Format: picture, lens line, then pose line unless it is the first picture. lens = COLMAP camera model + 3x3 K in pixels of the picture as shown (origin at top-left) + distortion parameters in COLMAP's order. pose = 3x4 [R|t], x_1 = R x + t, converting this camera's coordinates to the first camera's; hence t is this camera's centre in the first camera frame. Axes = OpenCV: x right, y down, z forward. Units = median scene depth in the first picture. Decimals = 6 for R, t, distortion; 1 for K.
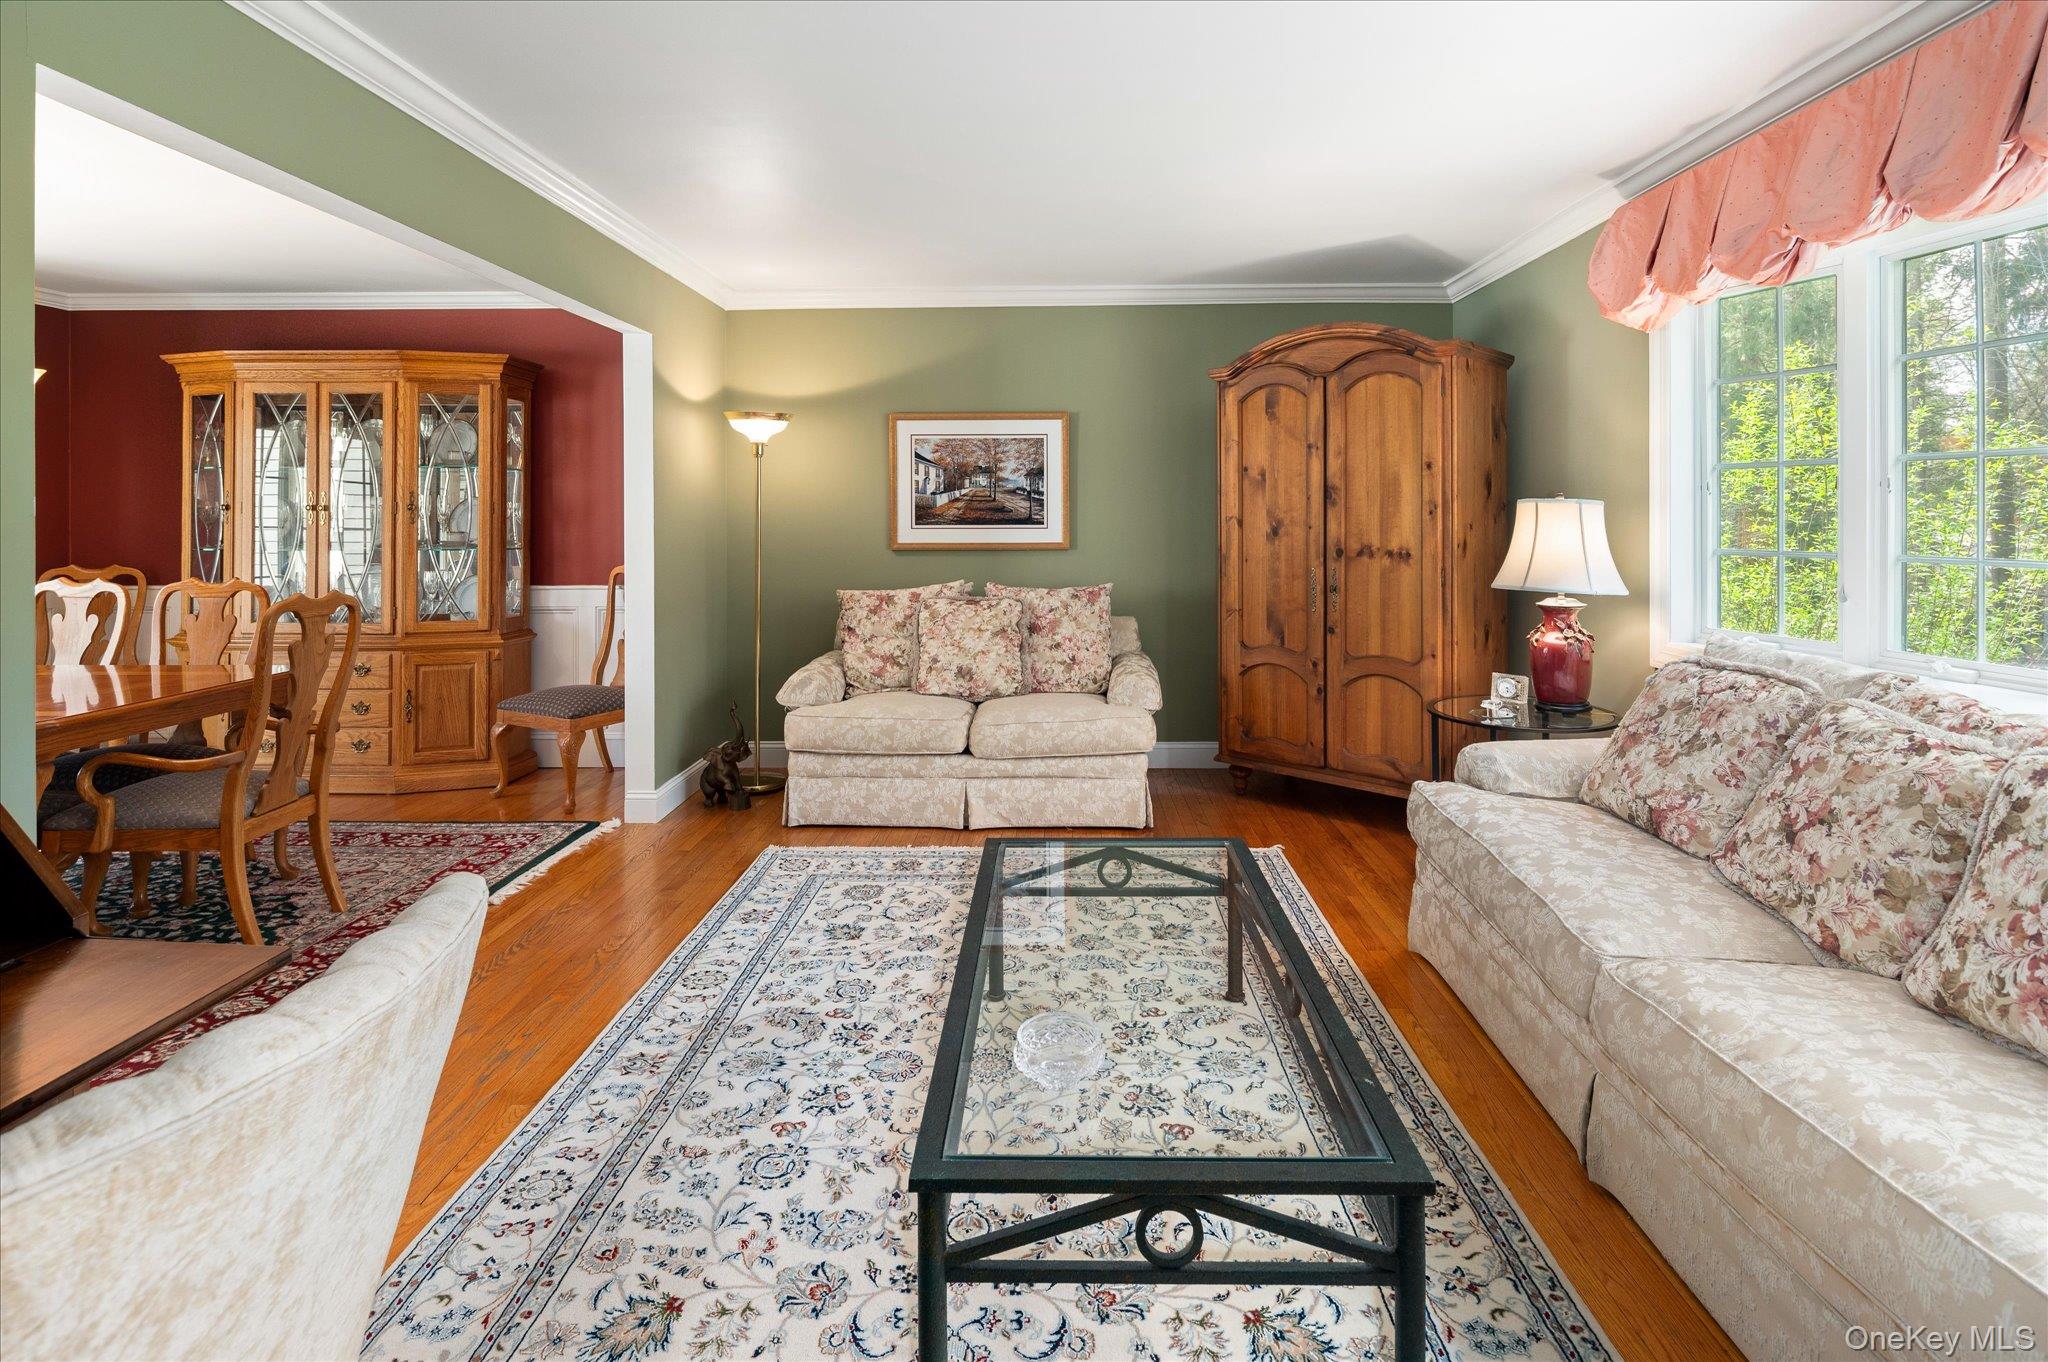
lens RADIAL K [[999.4, 0, 1042.8], [0, 999.4, 513.6], [0, 0, 1]] dist [0.001976, -0.002806]
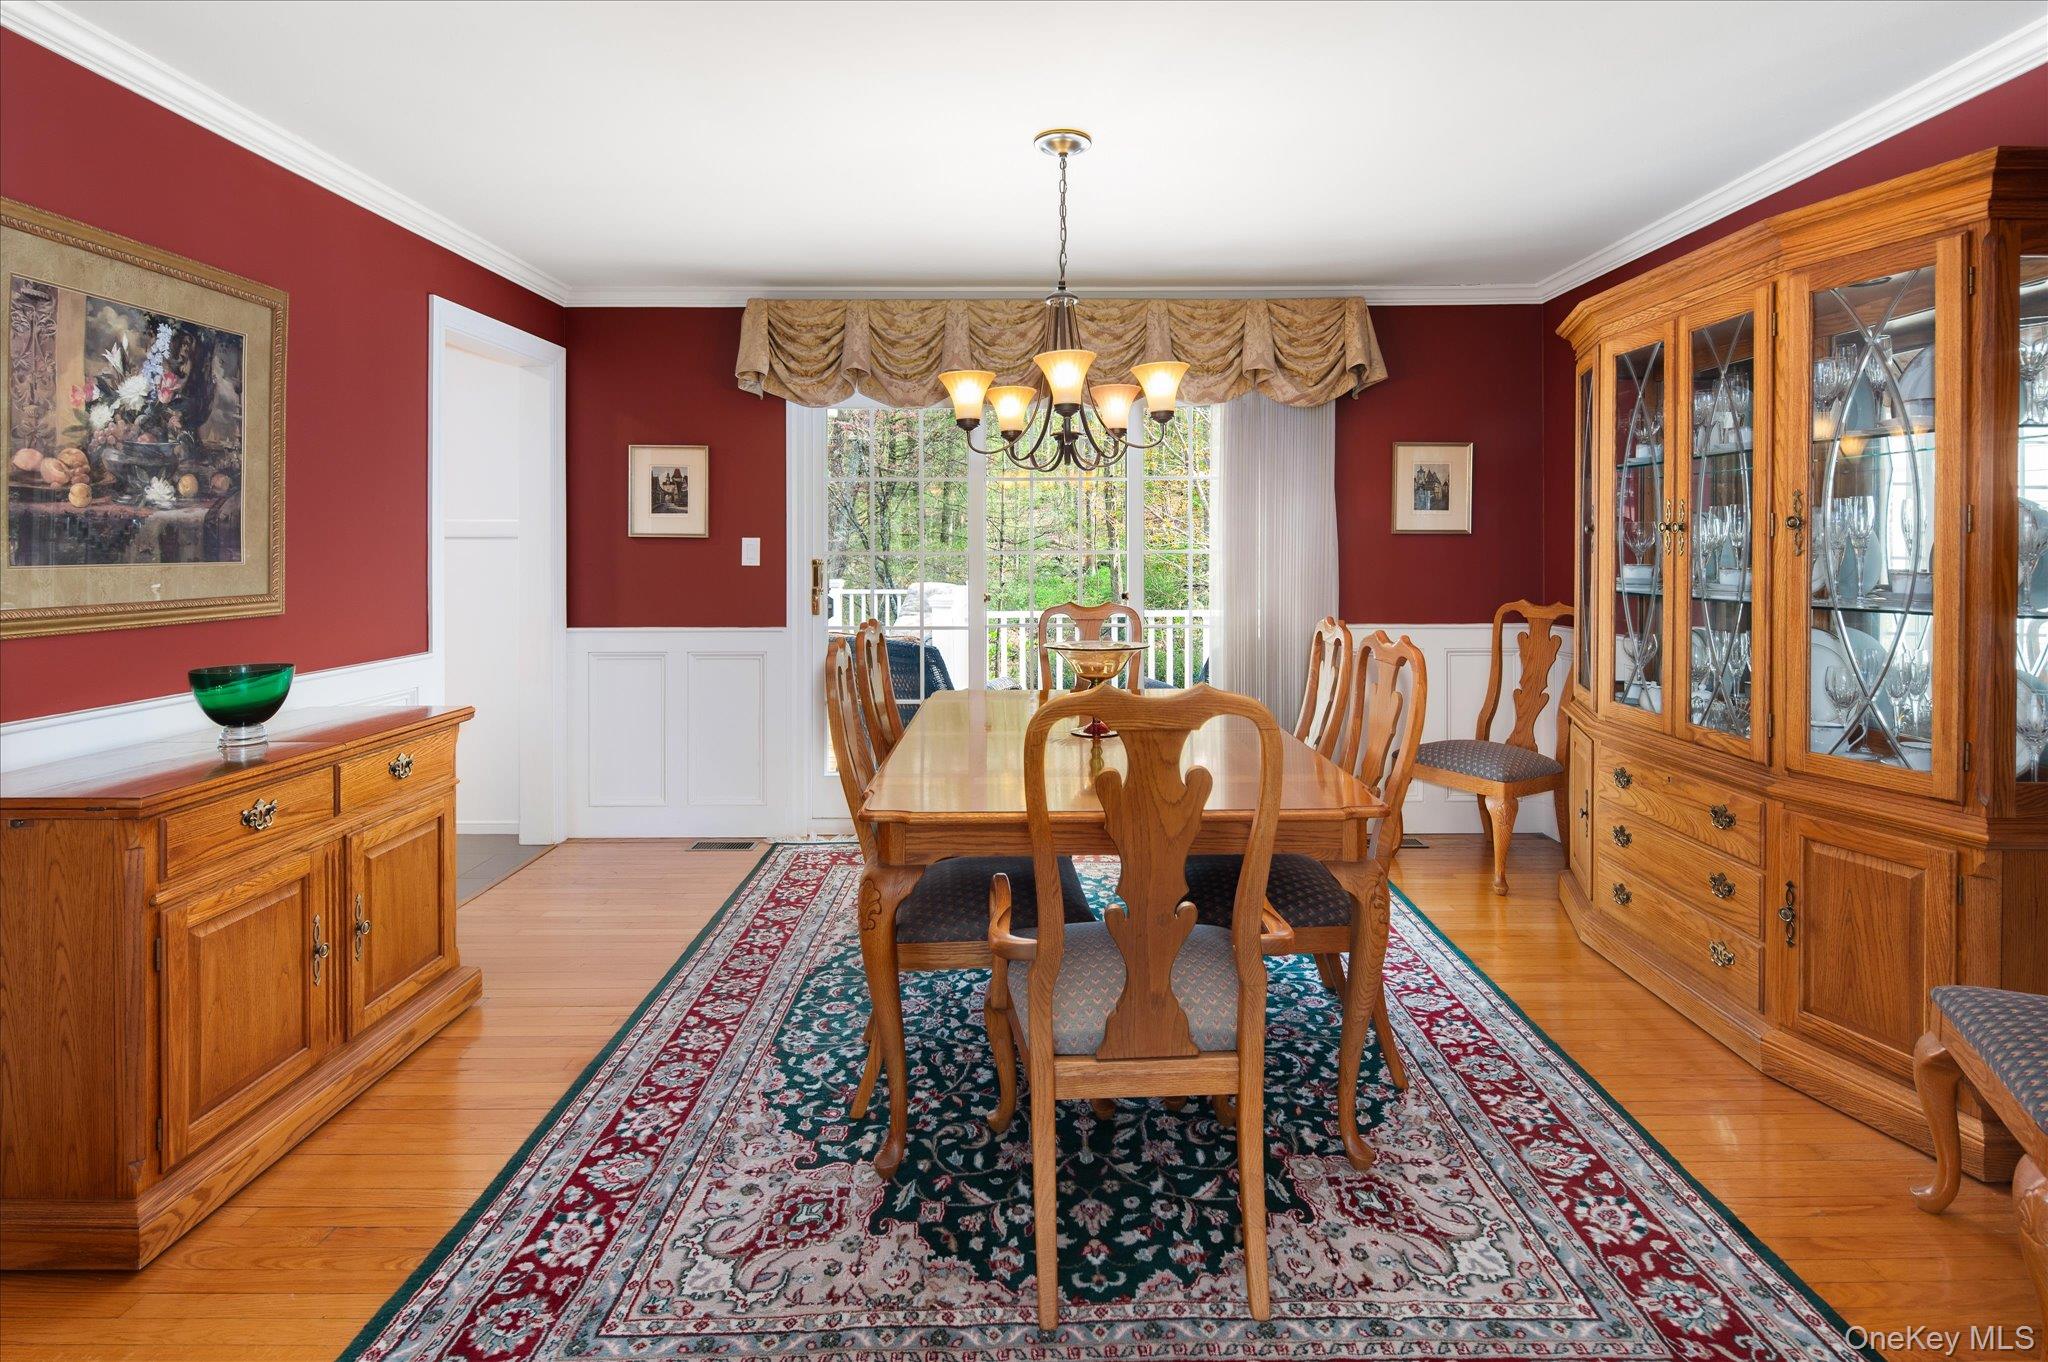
lens RADIAL K [[999.4, 0, 1040.9], [0, 999.4, 548.8], [0, 0, 1]] dist [0.001976, -0.002806]
pose [[0.021119, 0.003377, -0.999771, -0.143999], [0.004534, 0.999984, 0.003473, 0.003770], [0.999767, -0.004606, 0.021103, 0.651434]]
